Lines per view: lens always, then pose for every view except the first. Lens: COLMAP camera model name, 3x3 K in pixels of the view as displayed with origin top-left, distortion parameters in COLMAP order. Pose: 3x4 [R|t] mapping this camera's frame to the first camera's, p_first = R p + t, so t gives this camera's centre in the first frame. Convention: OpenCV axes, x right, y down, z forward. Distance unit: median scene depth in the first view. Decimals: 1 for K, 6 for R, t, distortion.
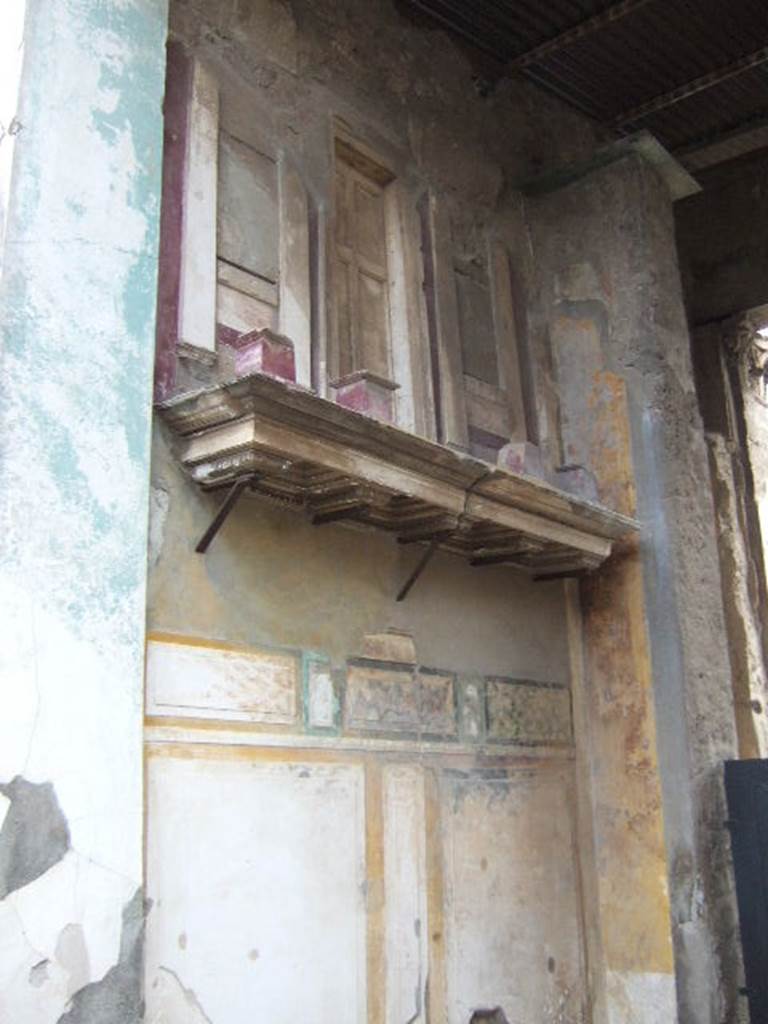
lens RADIAL K [[1134.2, 0, 384.2], [0, 1134.2, 514.5], [0, 0, 1]] dist [-0.022130, 0.013298]
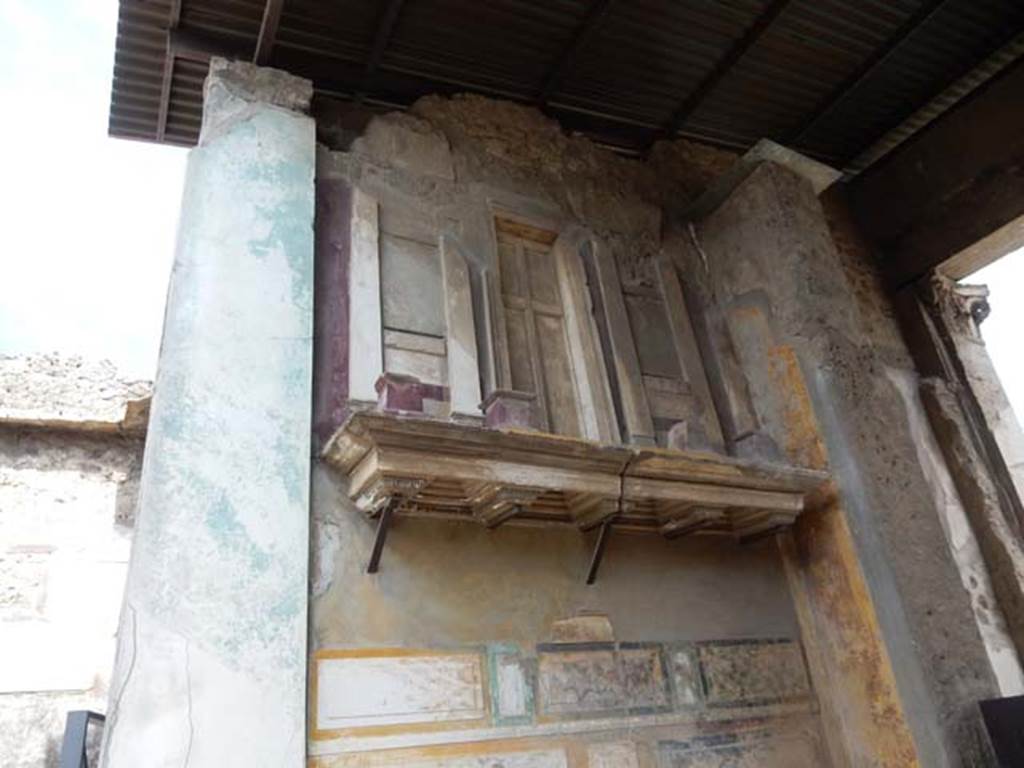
lens RADIAL K [[787.1, 0, 512.0], [0, 787.1, 384.0], [0, 0, 1]] dist [0.013612, 0.006245]
pose [[0.930800, -0.220408, -0.291603, 0.203399], [0.167953, 0.966442, -0.194377, 0.023142], [0.324660, 0.131951, 0.936582, 0.218352]]
